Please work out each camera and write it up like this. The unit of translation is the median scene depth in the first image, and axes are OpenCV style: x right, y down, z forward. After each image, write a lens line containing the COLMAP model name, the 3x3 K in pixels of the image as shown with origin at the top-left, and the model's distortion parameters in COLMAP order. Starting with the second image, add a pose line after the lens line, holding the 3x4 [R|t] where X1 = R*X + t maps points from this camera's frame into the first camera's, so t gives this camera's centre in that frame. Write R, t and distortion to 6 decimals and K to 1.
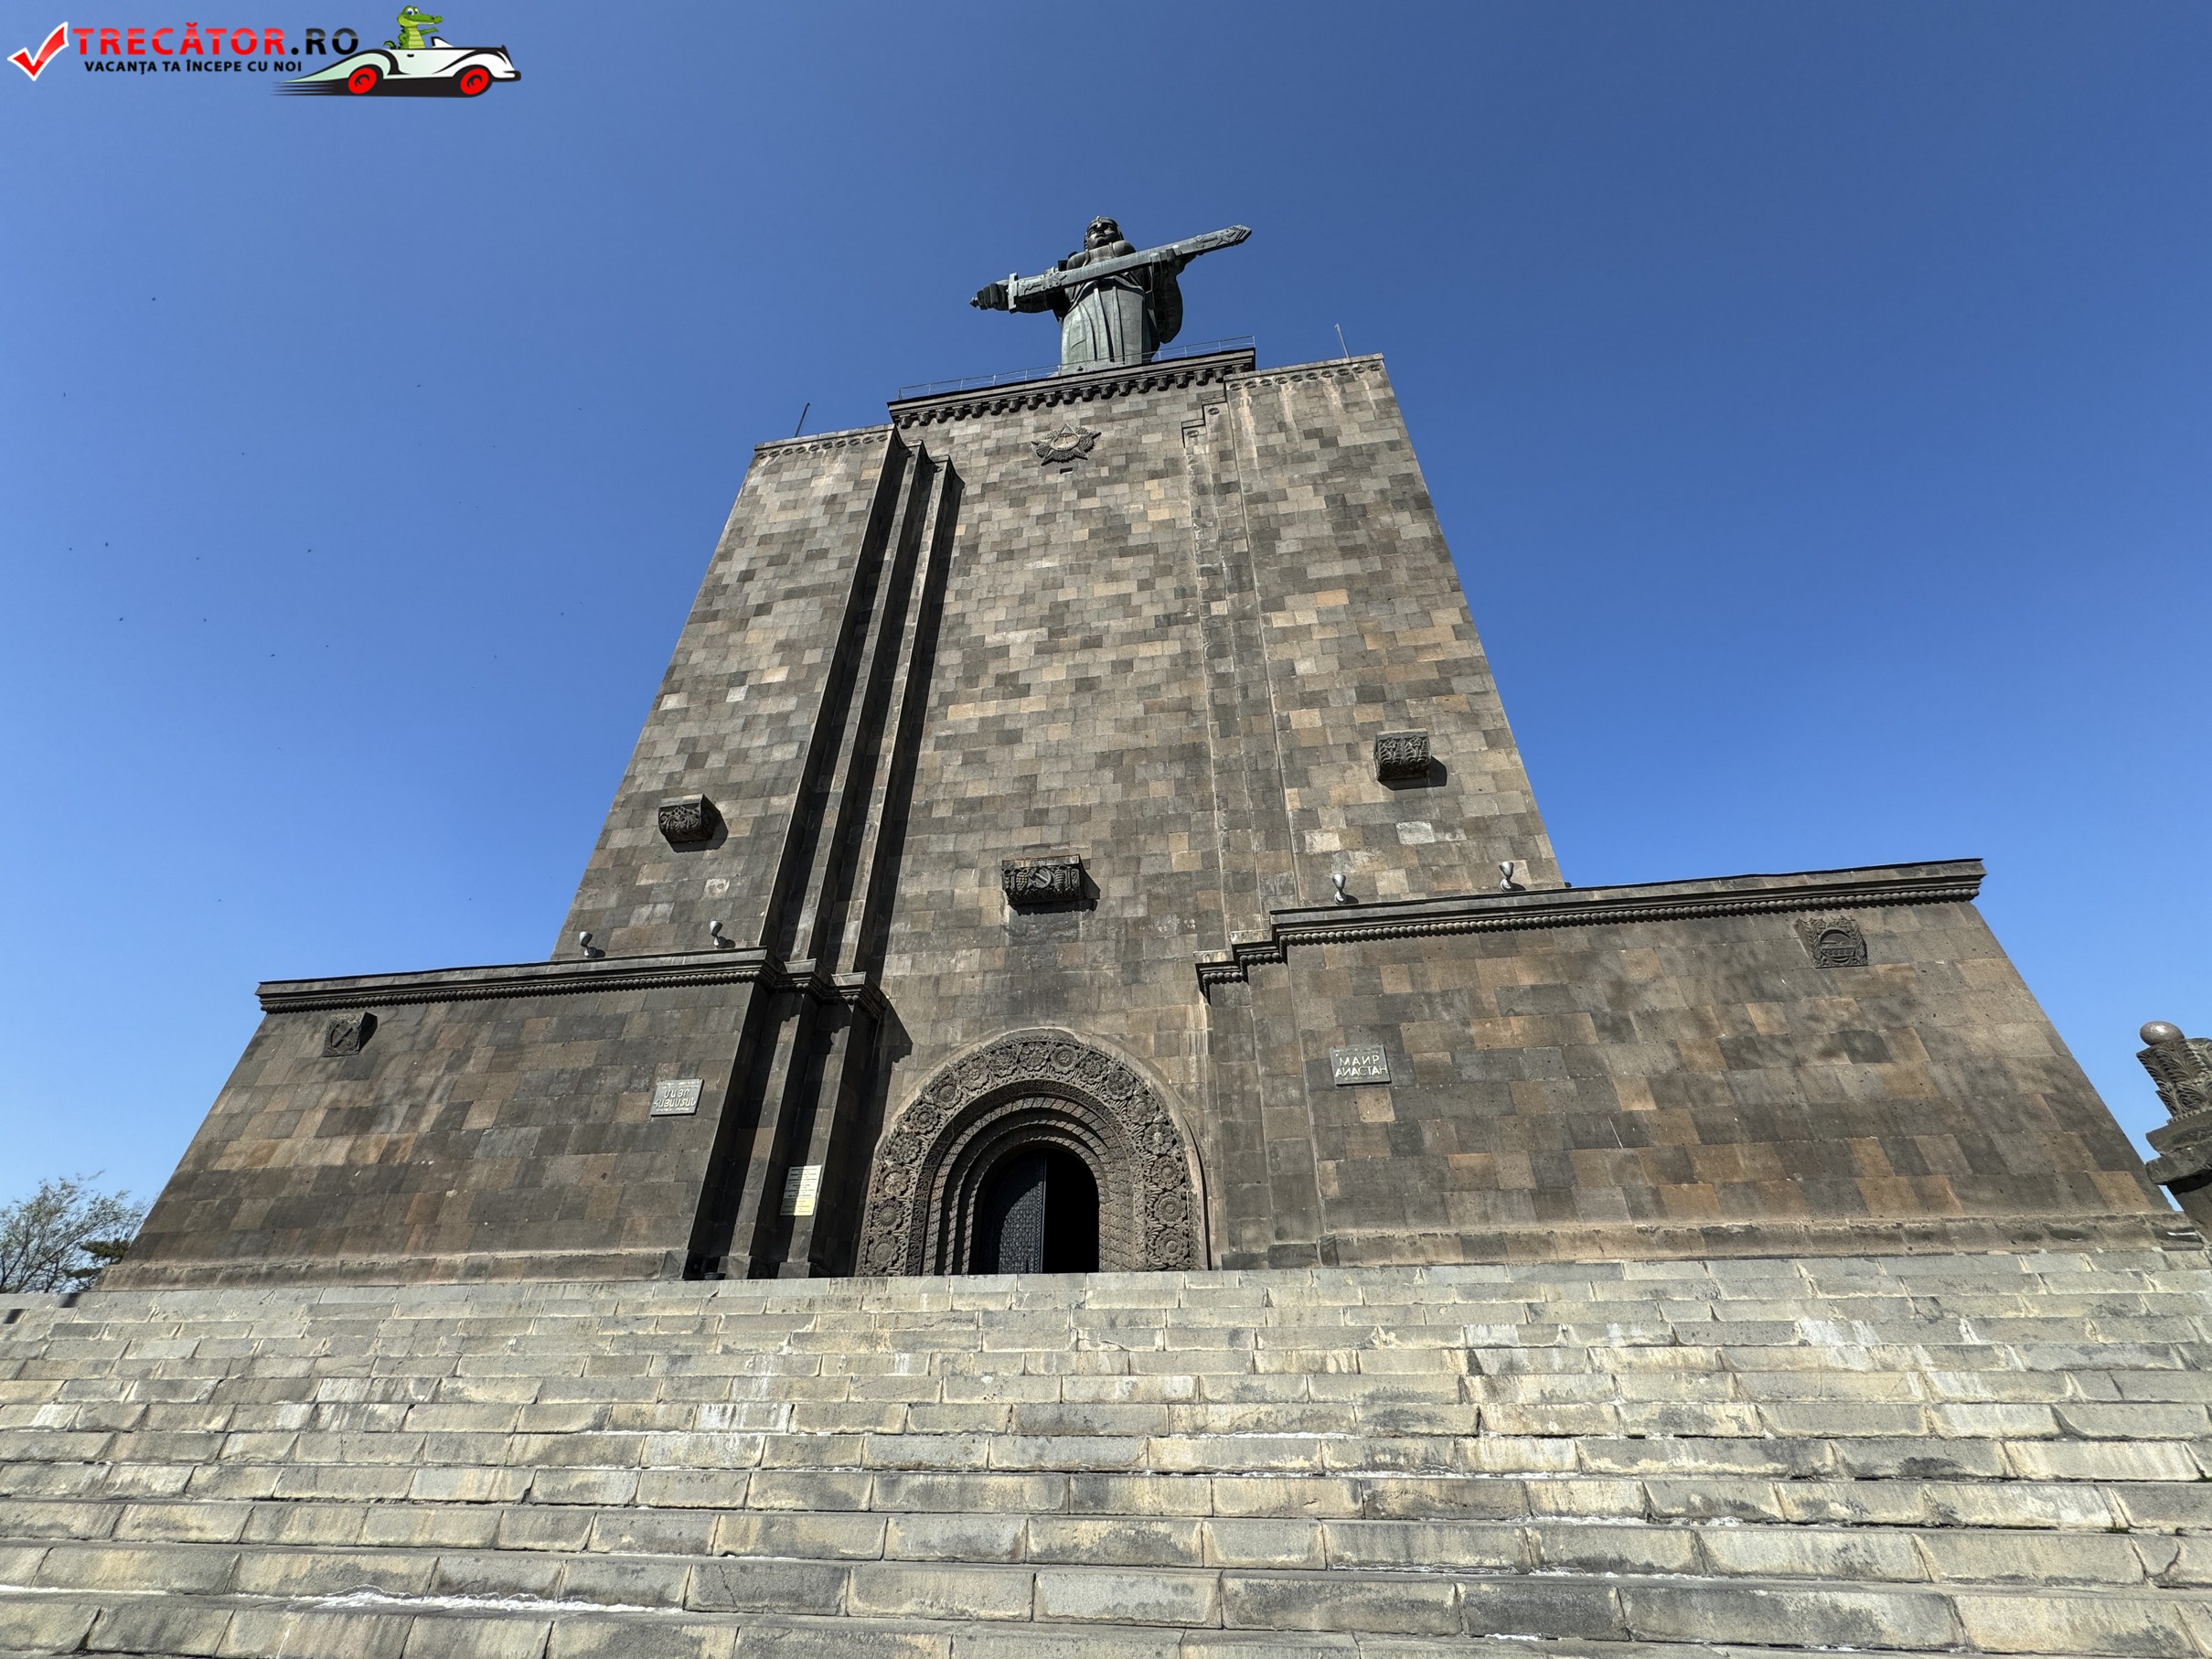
lens RADIAL K [[882.6, 0, 1103.4], [0, 882.6, 823.5], [0, 0, 1]] dist [-0.002712, 0.000875]
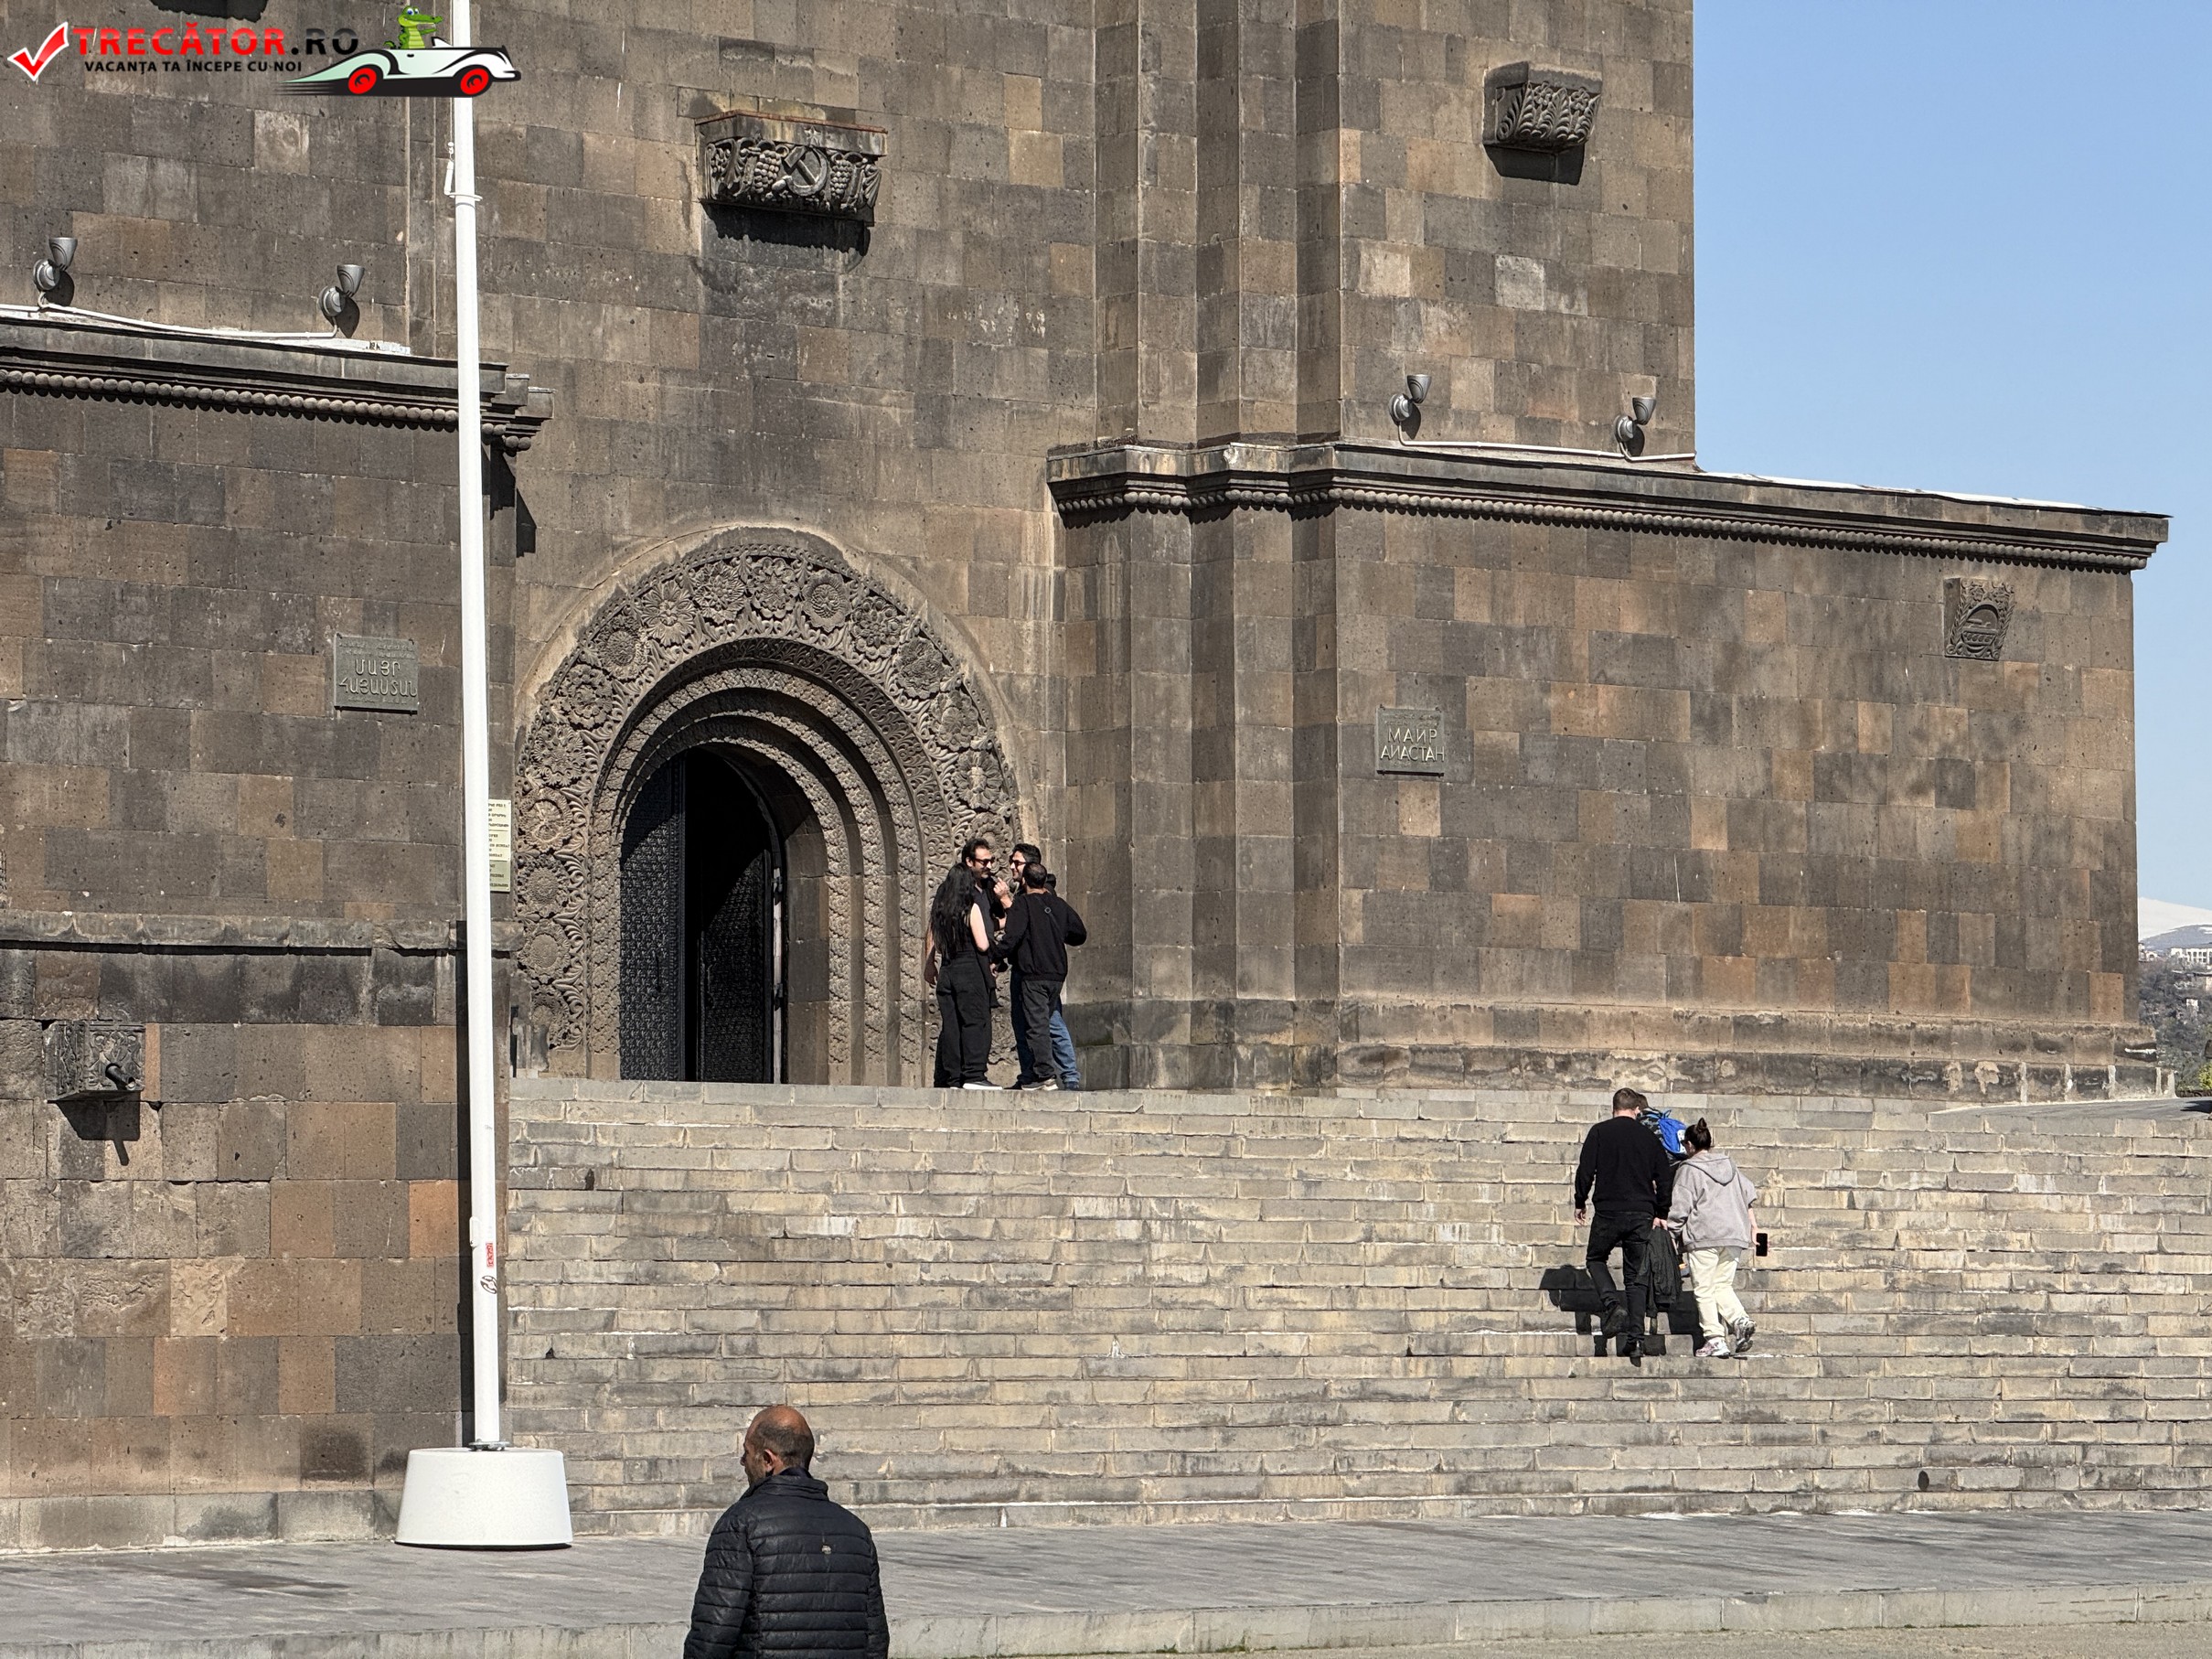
lens RADIAL K [[7786.3, 0, 1107.2], [0, 7786.3, 818.7], [0, 0, 1]] dist [0.312050, 0.000000]
pose [[0.676412, 0.044348, 0.735187, -3.071763], [-0.421913, 0.841508, 0.337421, -1.135487], [-0.603702, -0.538421, 0.587917, -1.658864]]
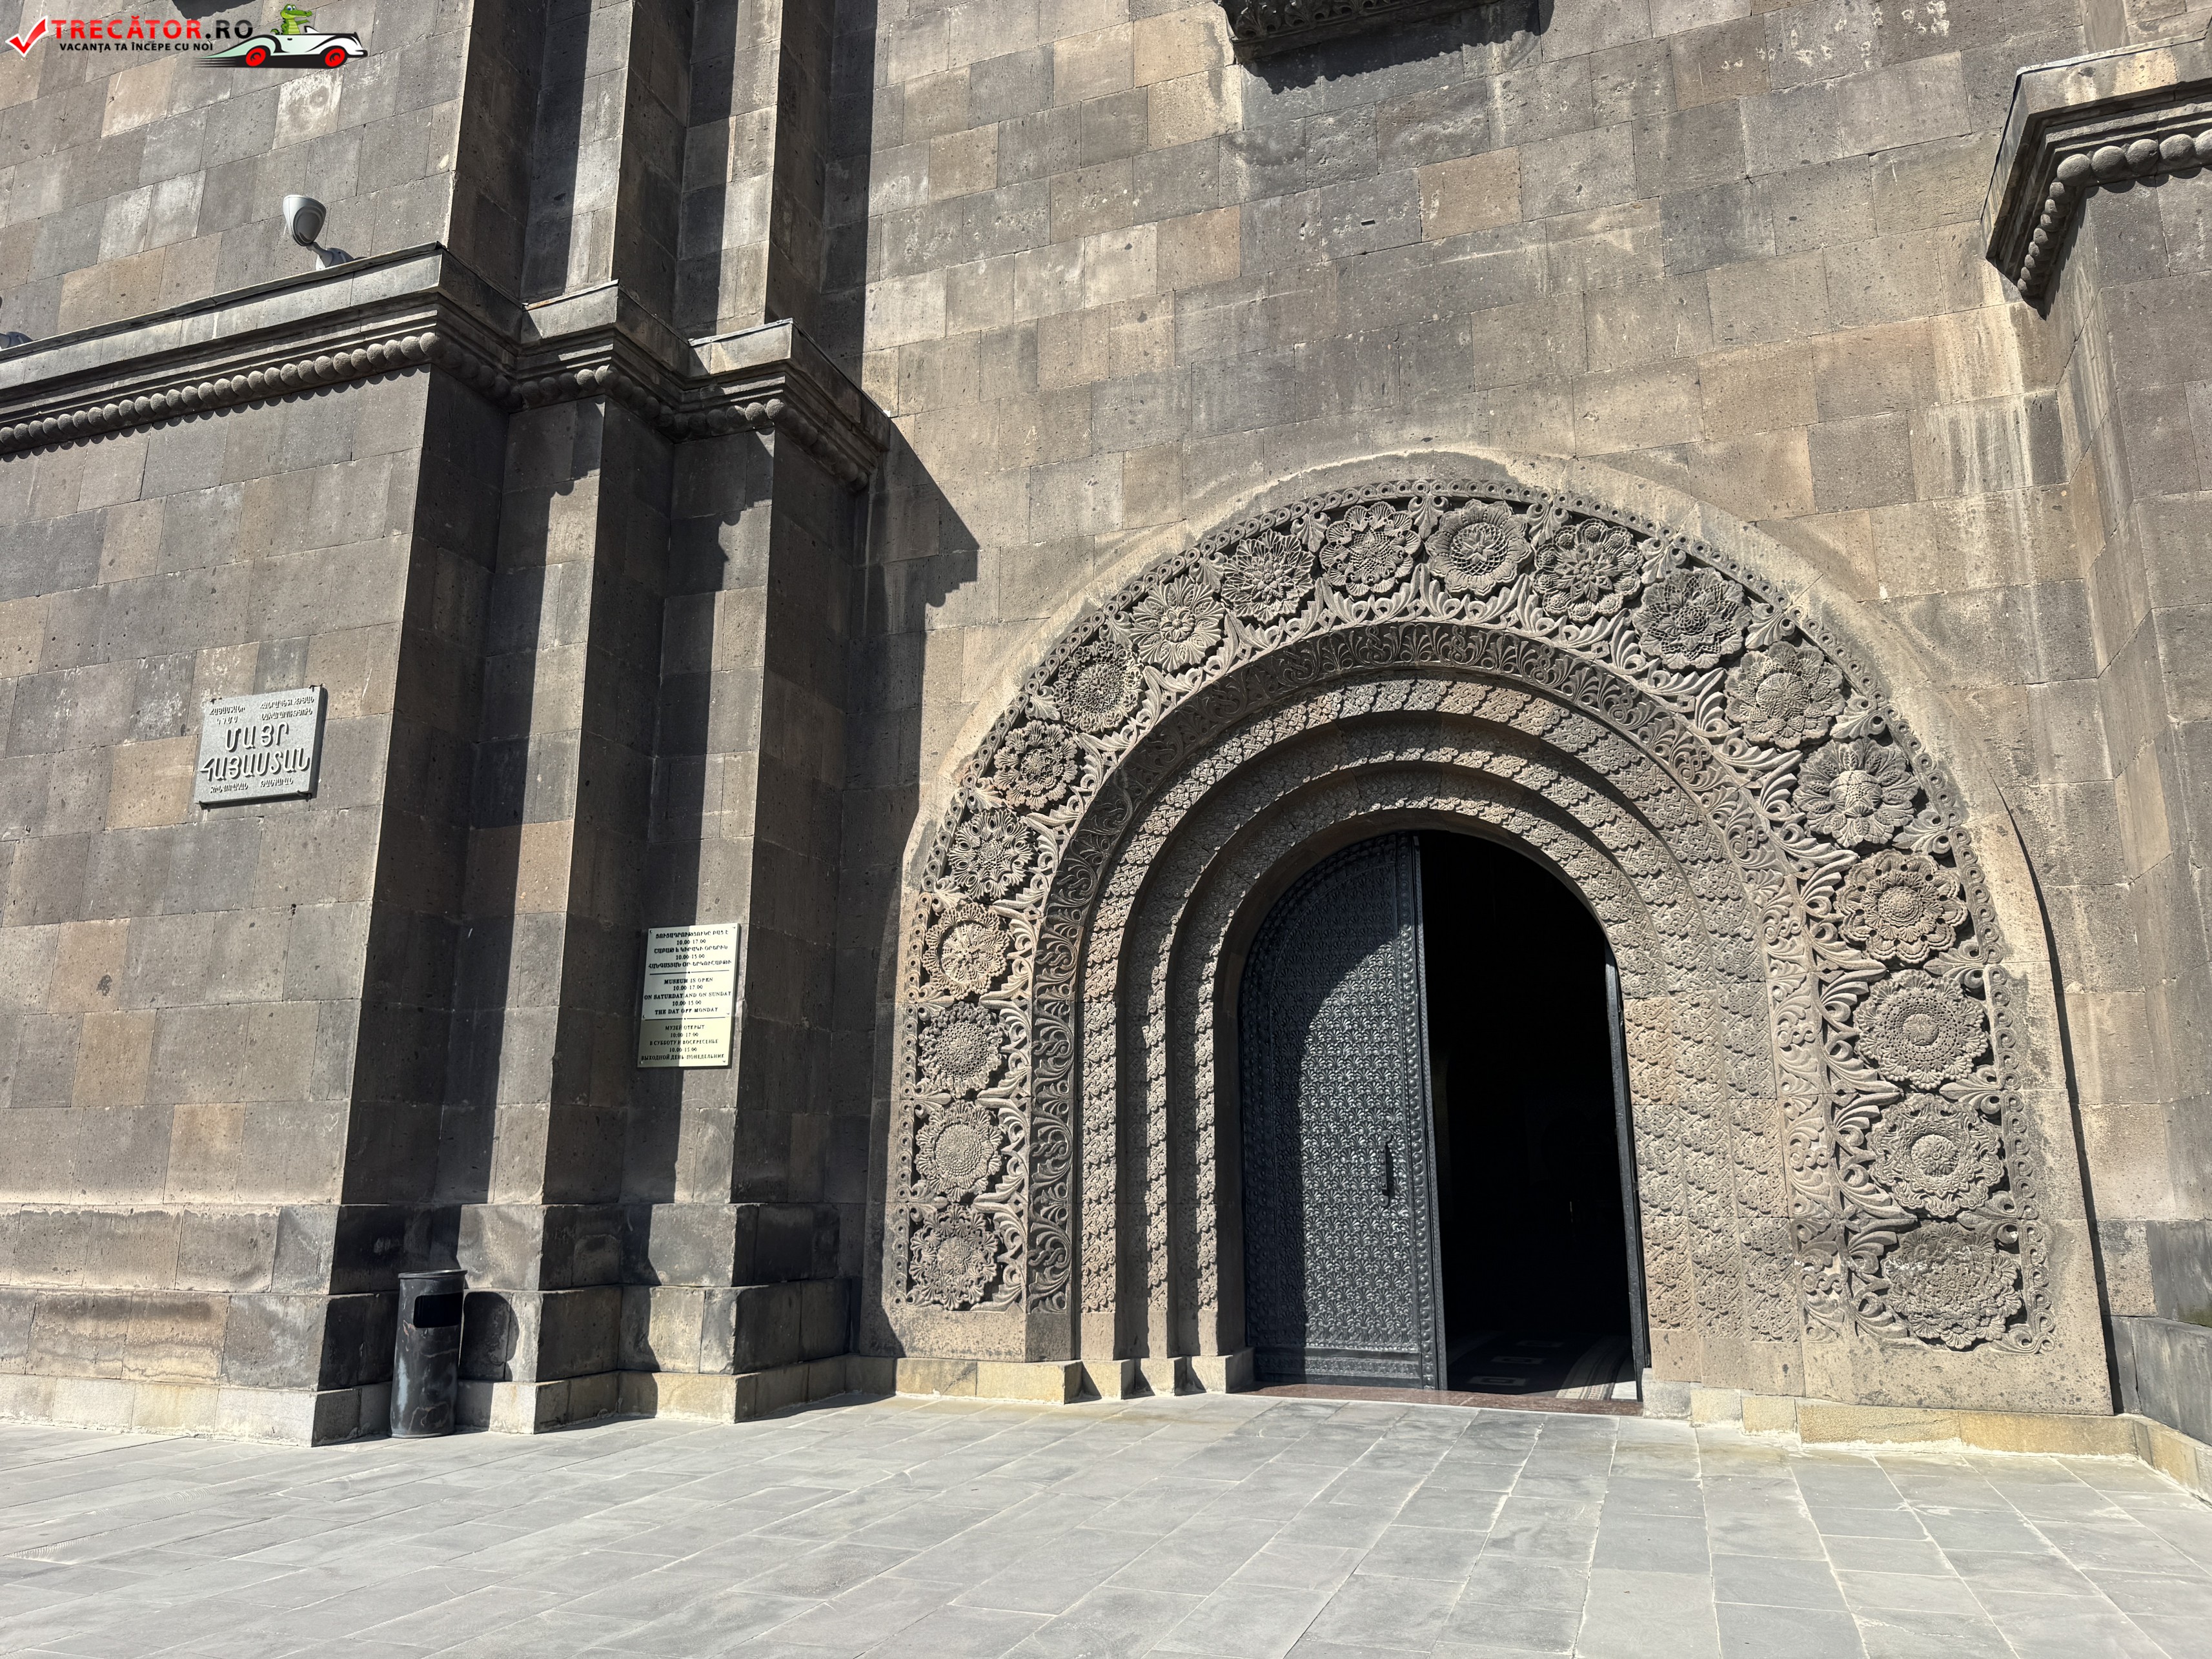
lens RADIAL K [[1556.2, 0, 1092.8], [0, 1556.2, 835.5], [0, 0, 1]] dist [0.027788, -0.031369]
pose [[0.980649, -0.043489, -0.190882, -0.075299], [0.112970, 0.922012, 0.370313, 0.149956], [0.159891, -0.384711, 0.909083, 0.475365]]
